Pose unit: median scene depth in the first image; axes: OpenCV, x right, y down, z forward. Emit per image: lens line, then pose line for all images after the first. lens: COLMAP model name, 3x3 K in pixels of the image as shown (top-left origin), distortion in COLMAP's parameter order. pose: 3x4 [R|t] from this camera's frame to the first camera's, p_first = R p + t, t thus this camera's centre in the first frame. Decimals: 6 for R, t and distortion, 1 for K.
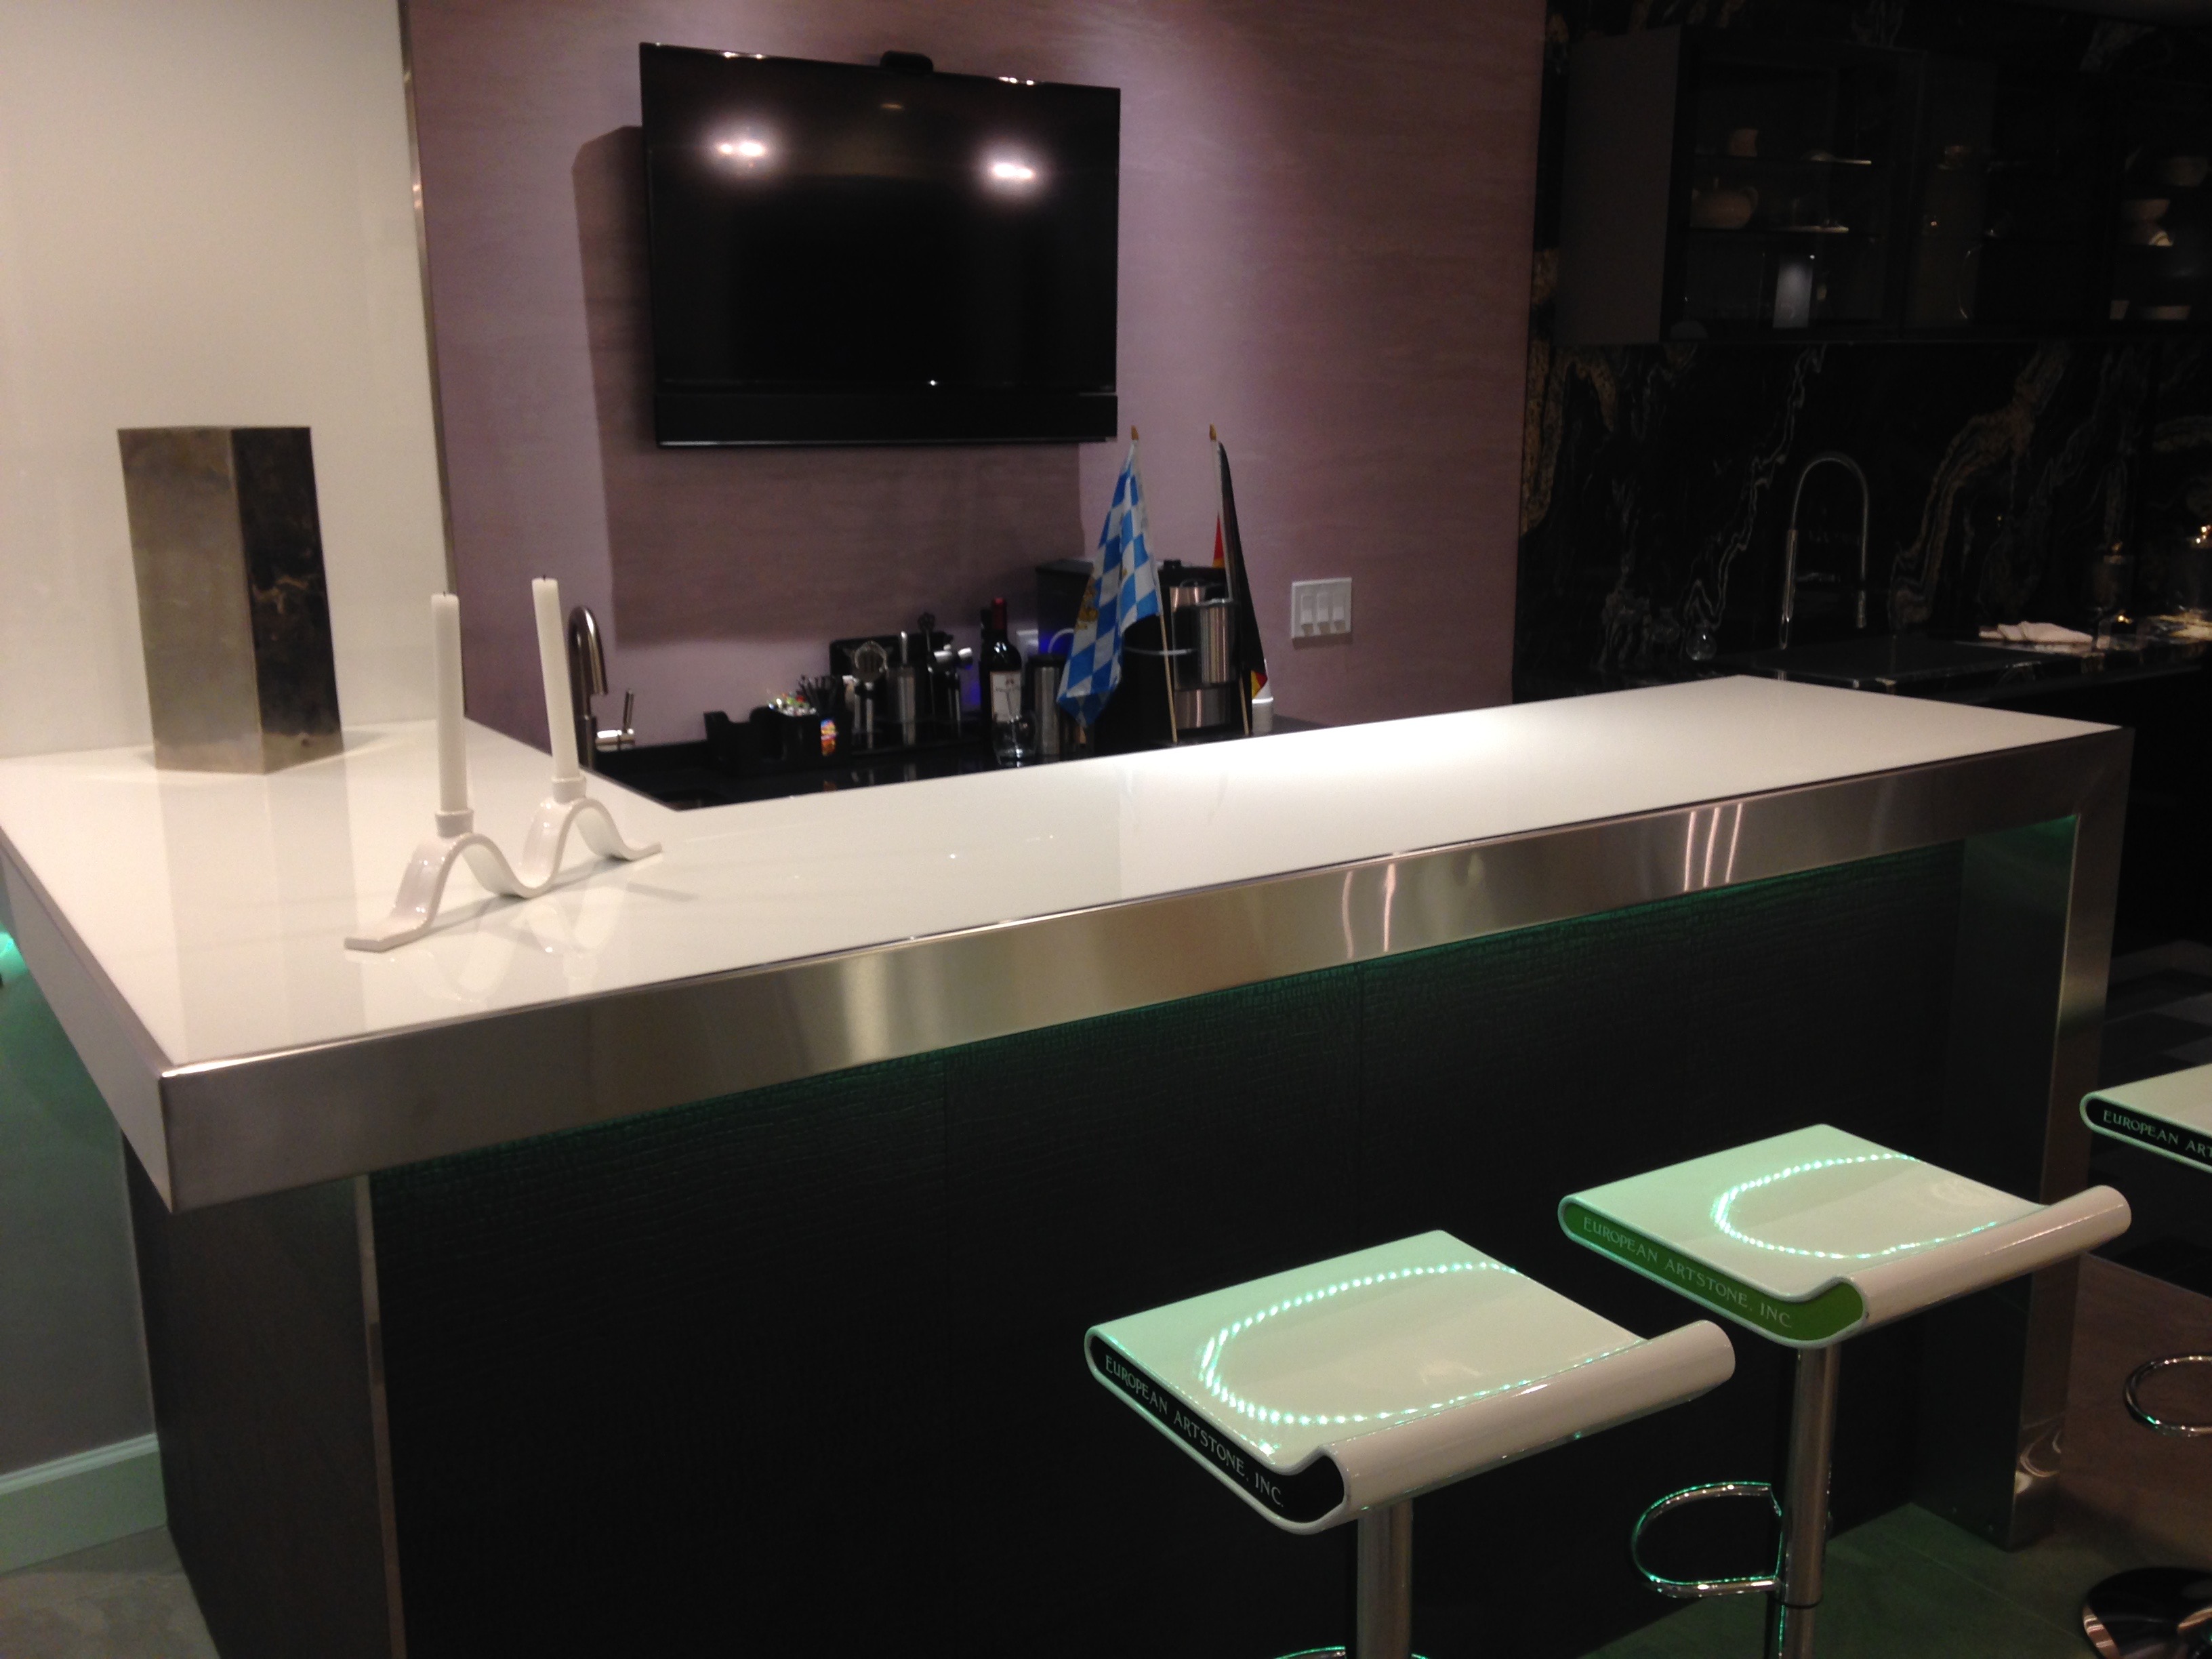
lens RADIAL K [[2030.2, 0, 1106.0], [0, 2030.2, 829.5], [0, 0, 1]] dist [0.162649, -0.240916]
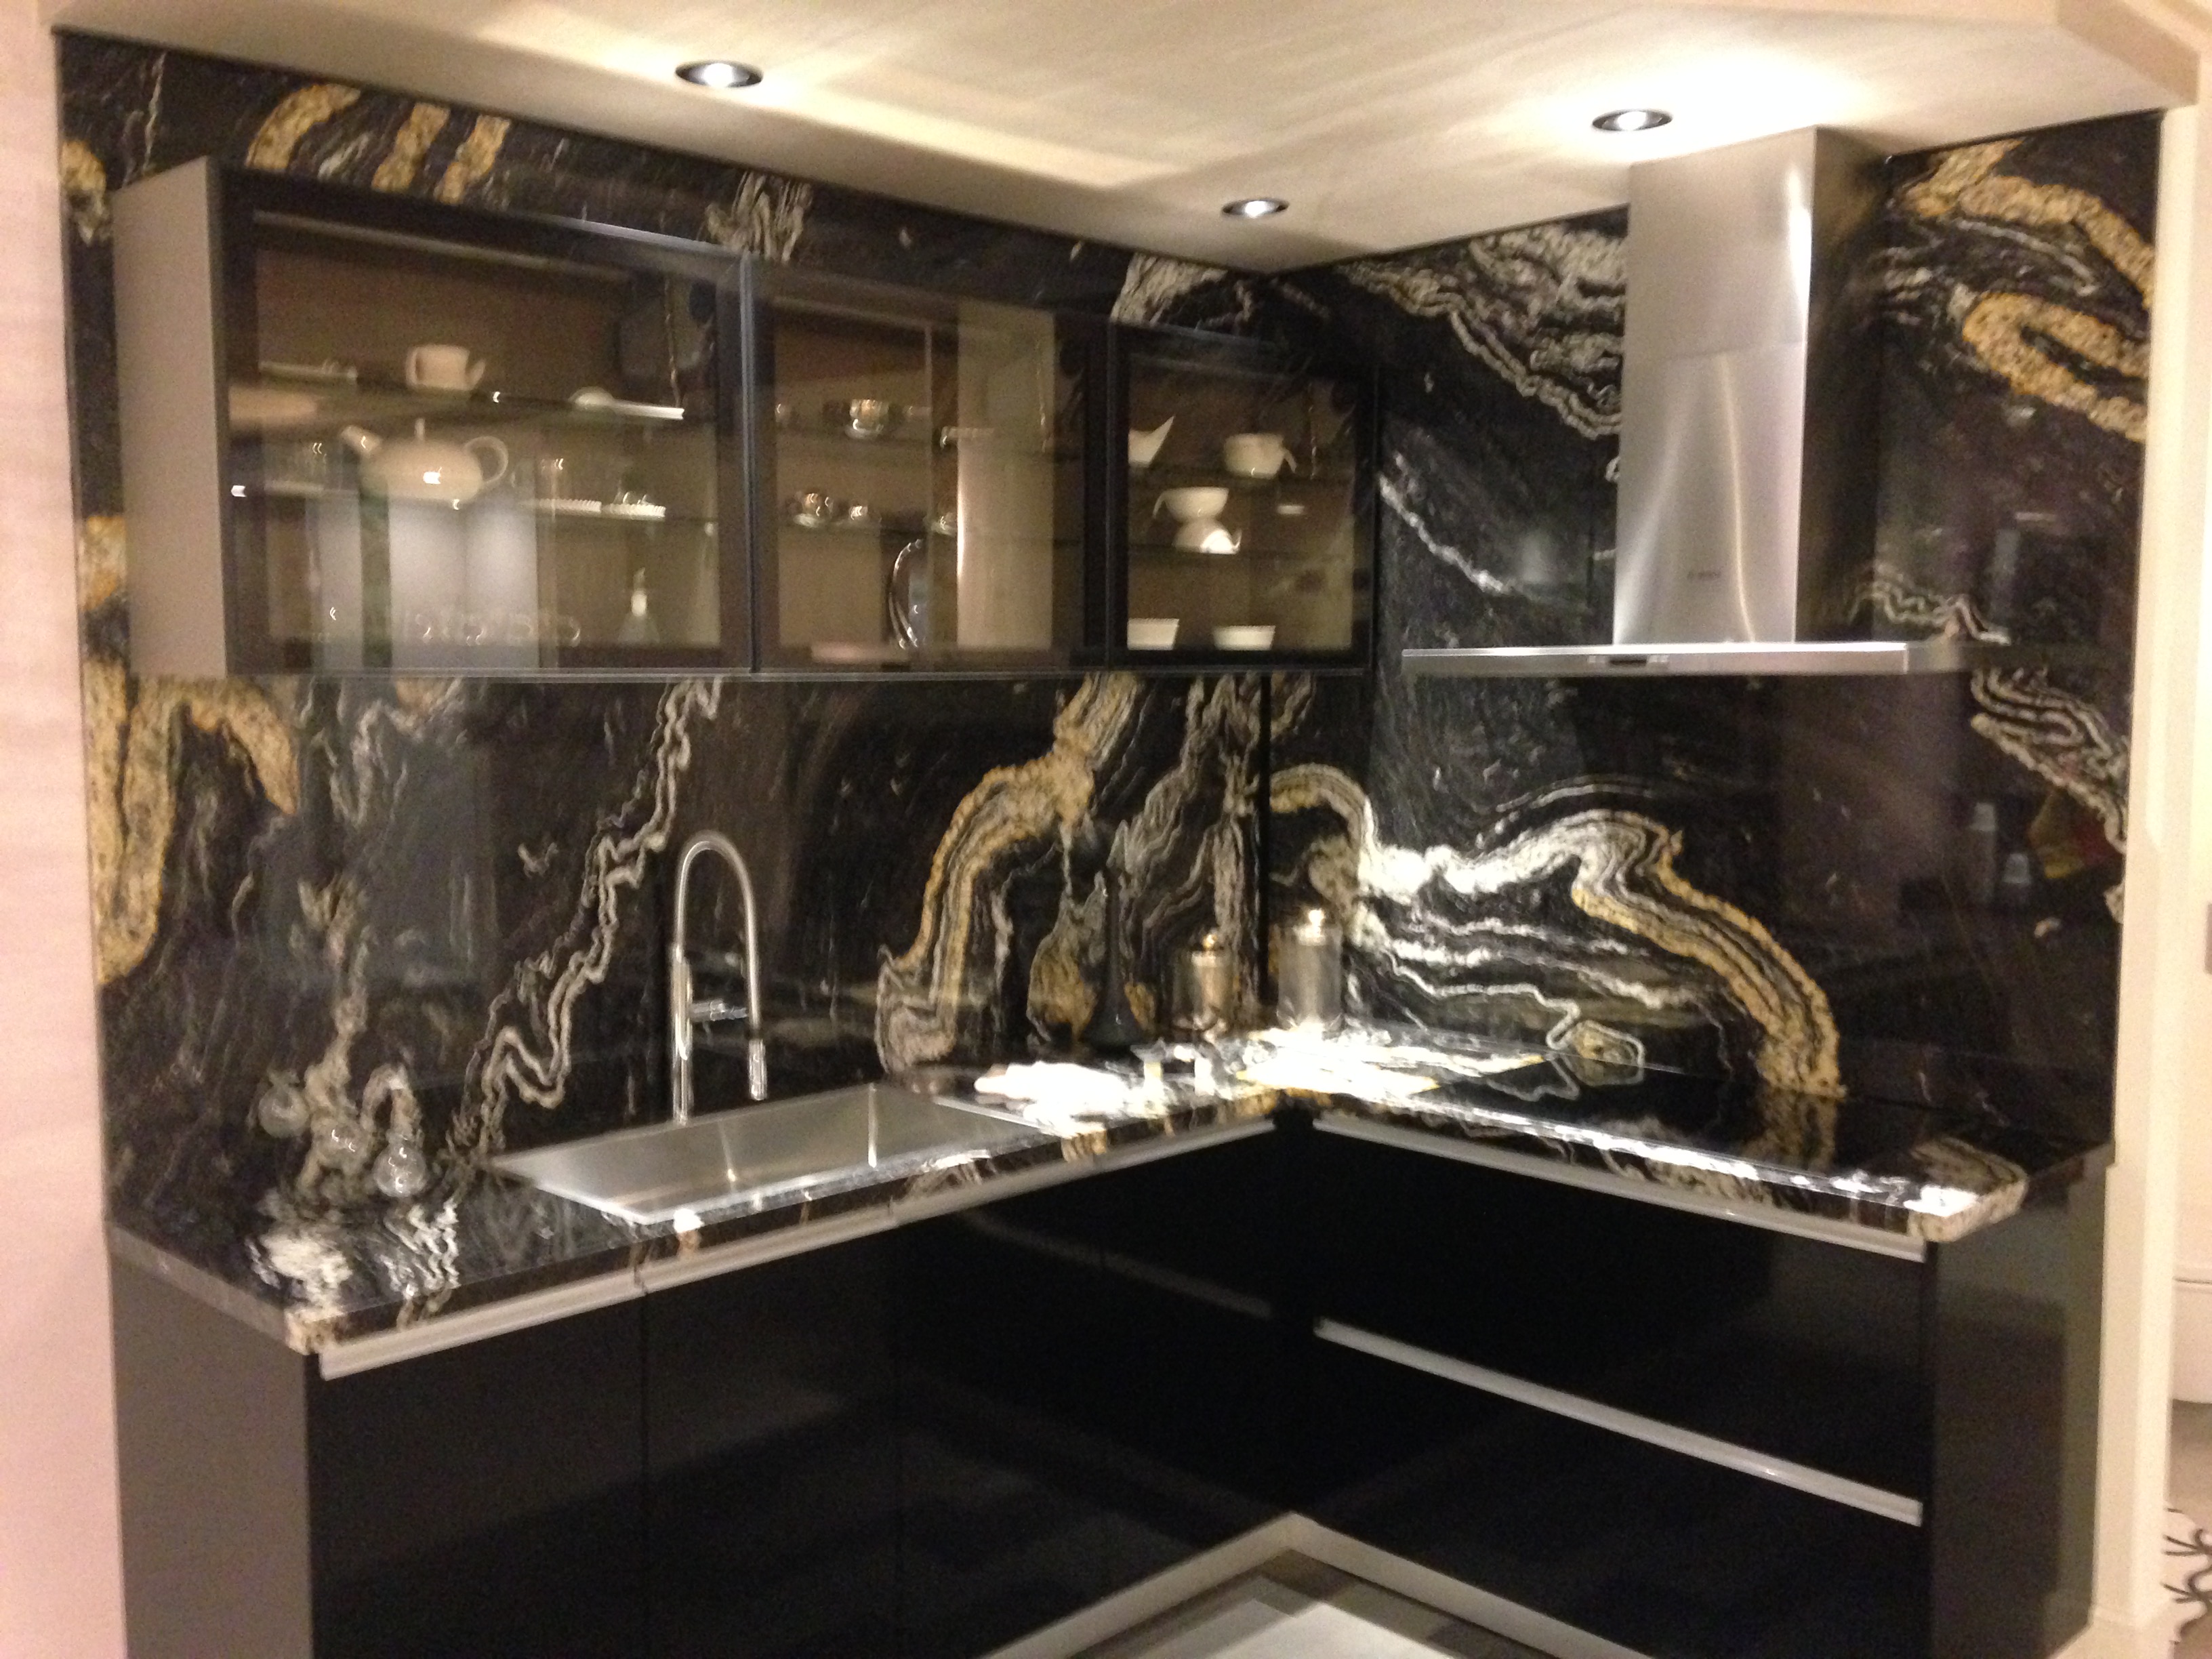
lens RADIAL K [[2030.2, 0, 1106.0], [0, 2030.2, 829.5], [0, 0, 1]] dist [0.162649, -0.240916]
pose [[0.977559, -0.009201, 0.210460, 0.322239], [0.036642, 0.991244, -0.126860, -0.091630], [-0.207450, 0.131724, 0.969336, 0.321095]]
